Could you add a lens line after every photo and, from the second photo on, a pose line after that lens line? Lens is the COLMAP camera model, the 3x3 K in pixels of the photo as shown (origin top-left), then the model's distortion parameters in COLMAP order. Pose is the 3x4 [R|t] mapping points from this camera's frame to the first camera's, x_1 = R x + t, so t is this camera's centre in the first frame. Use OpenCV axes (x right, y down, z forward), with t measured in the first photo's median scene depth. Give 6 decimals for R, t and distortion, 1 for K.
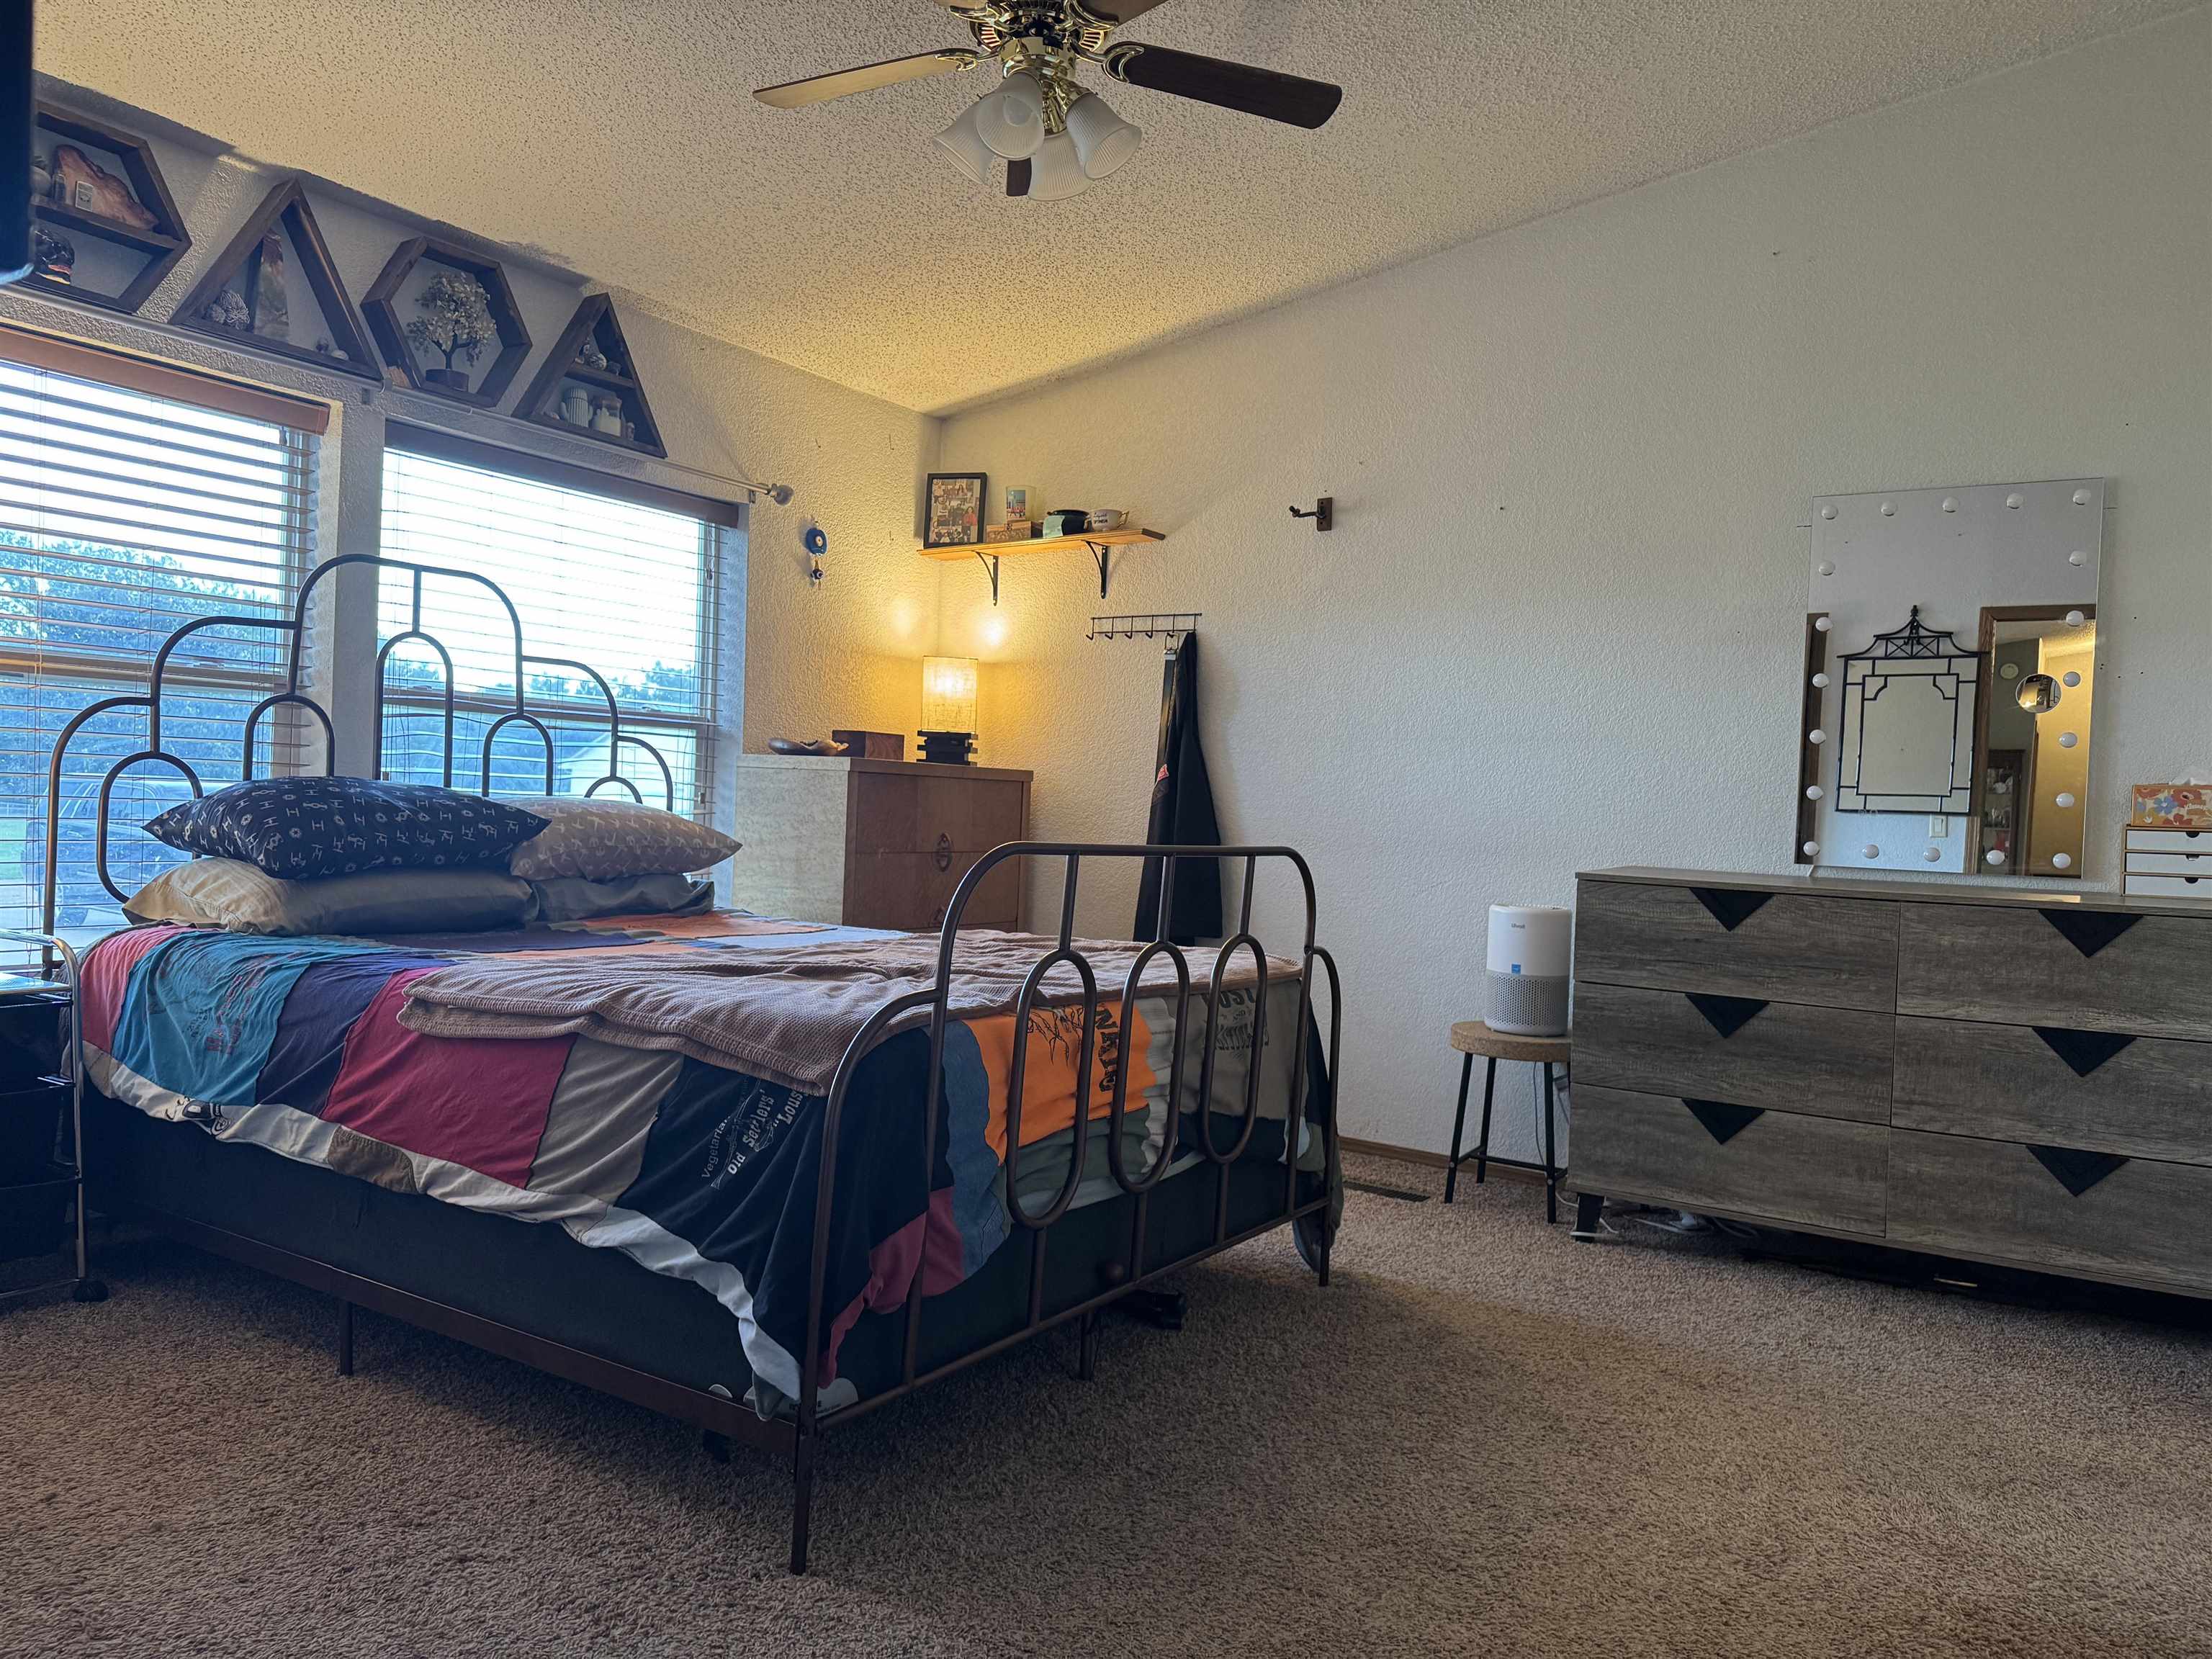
lens RADIAL K [[1575.1, 0, 1106.0], [0, 1575.1, 829.5], [0, 0, 1]] dist [-0.000876, -0.000645]
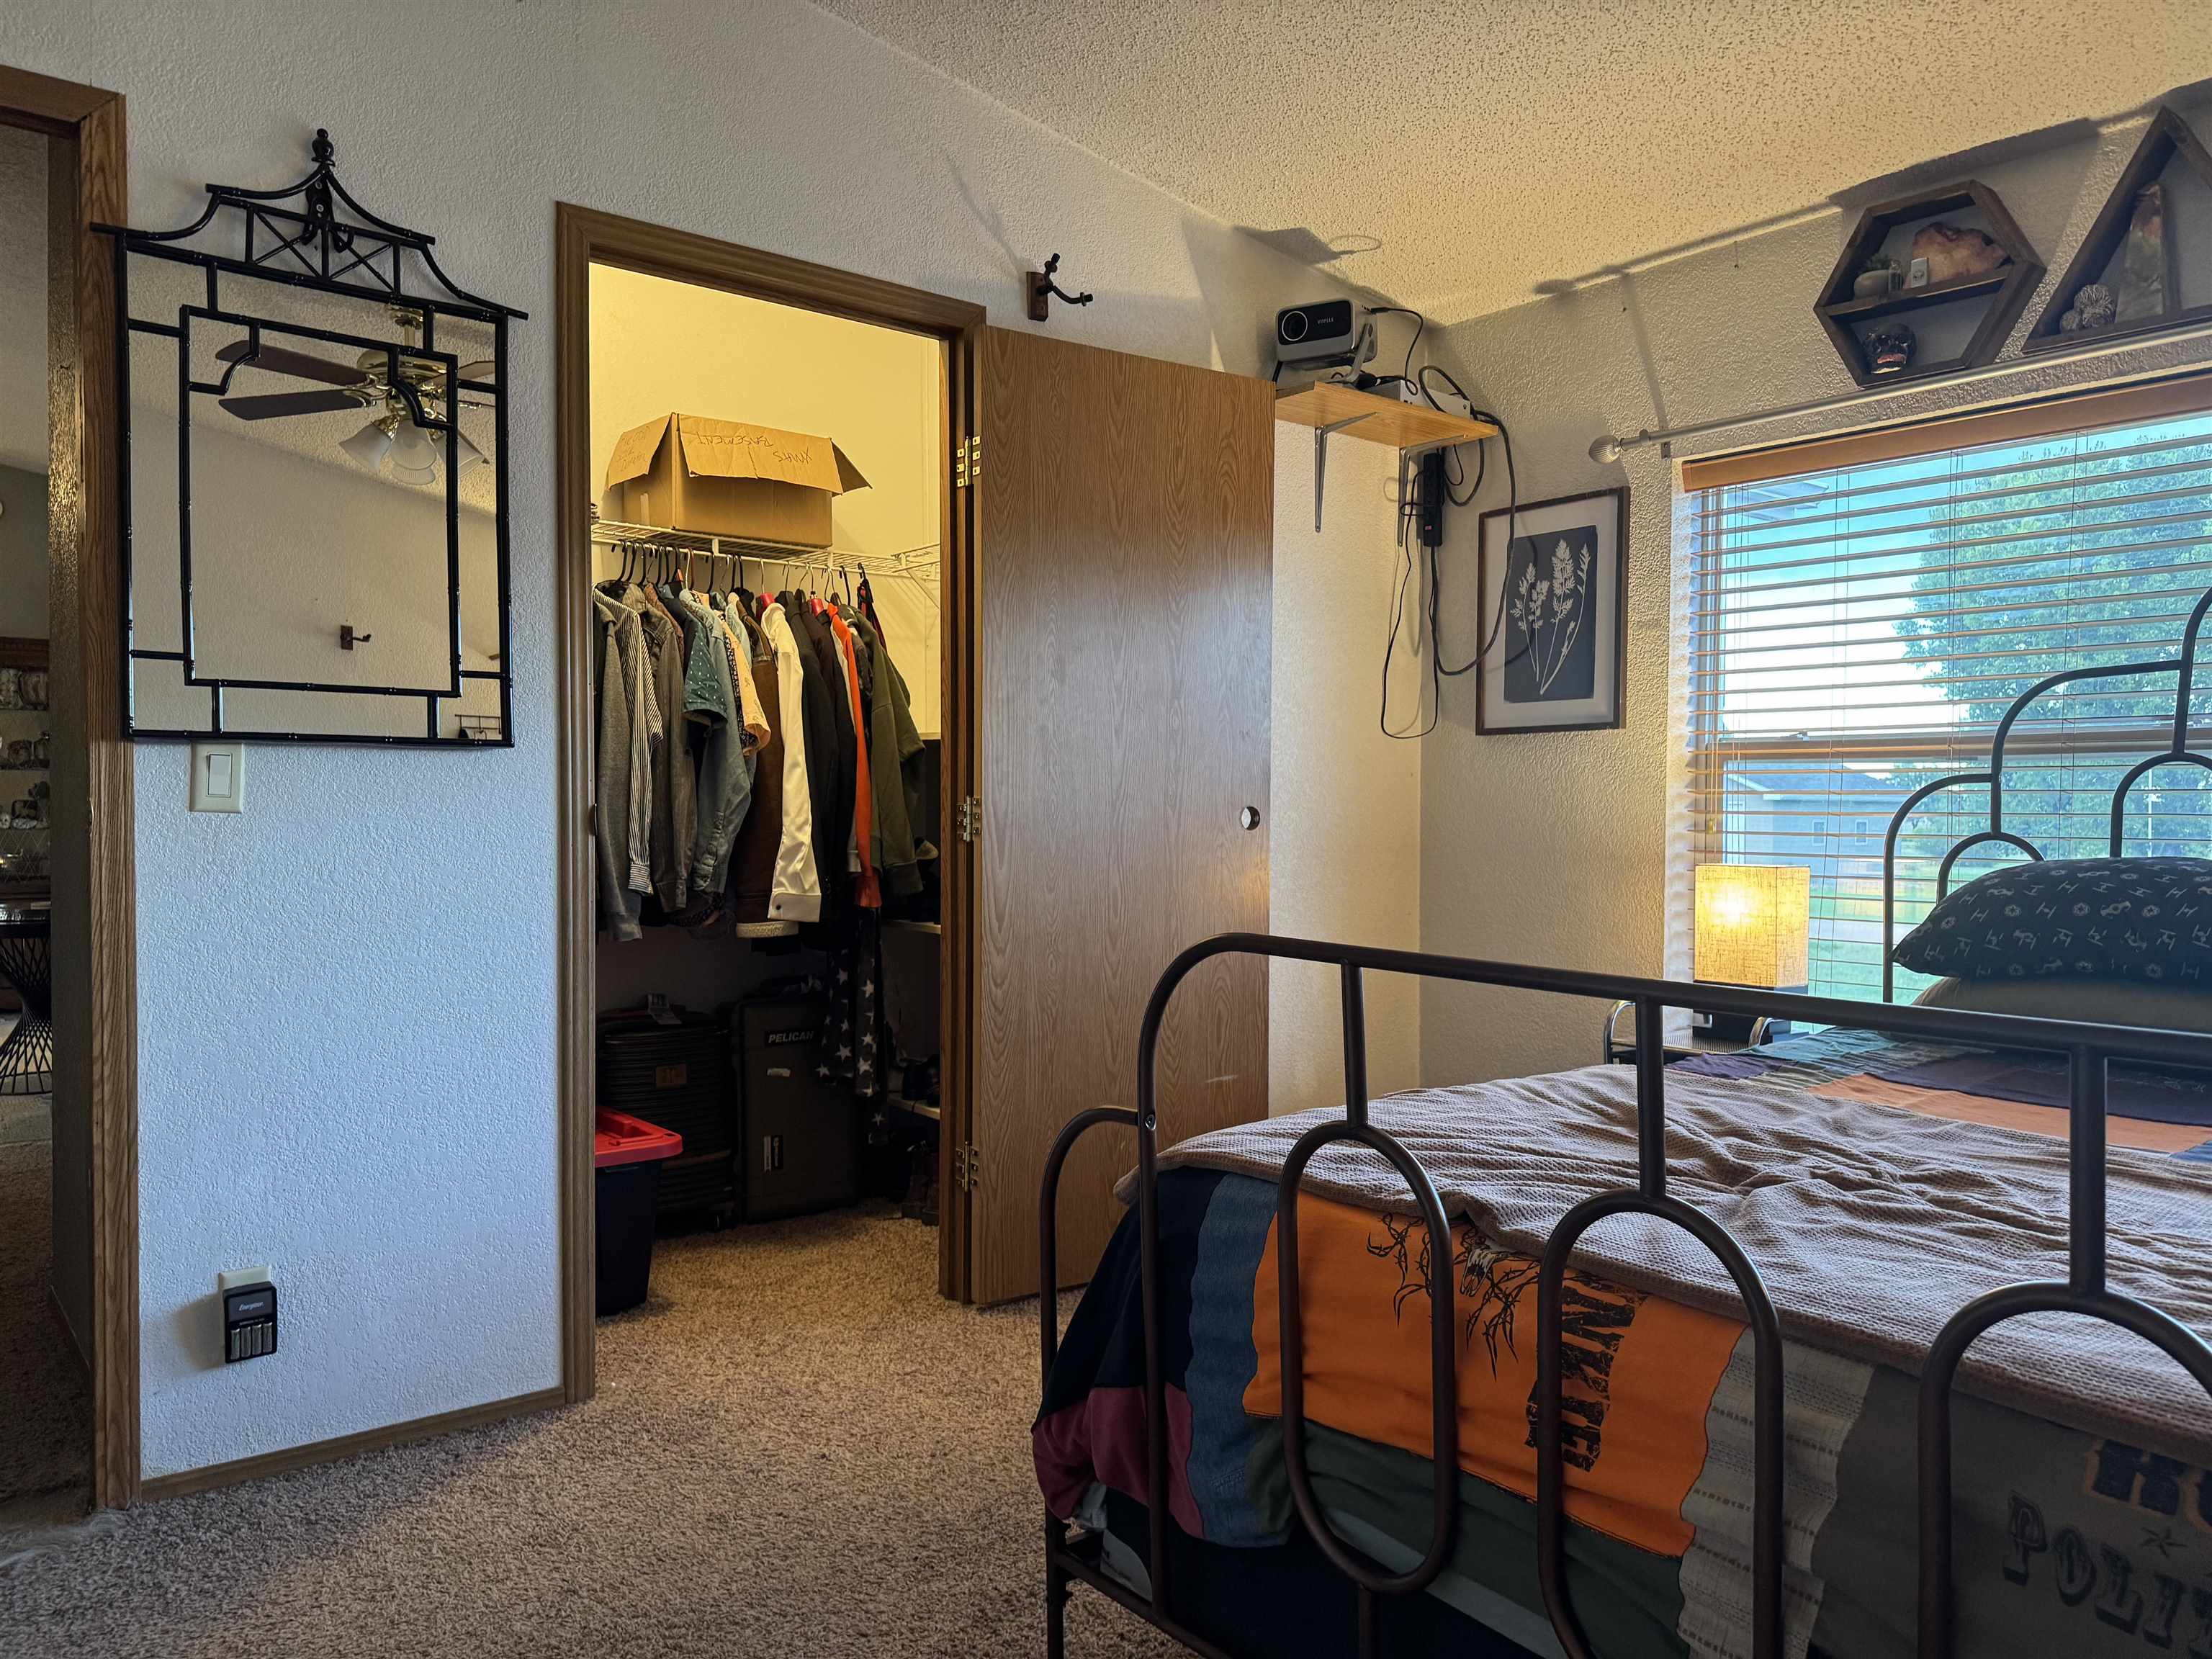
lens RADIAL K [[1532.5, 0, 1098.8], [0, 1532.5, 841.6], [0, 0, 1]] dist [0.082323, -0.099096]
pose [[-0.321586, -0.022532, -0.946612, 0.414733], [-0.032009, 0.999404, -0.012915, -0.015540], [0.946339, 0.026147, -0.322115, 0.798651]]
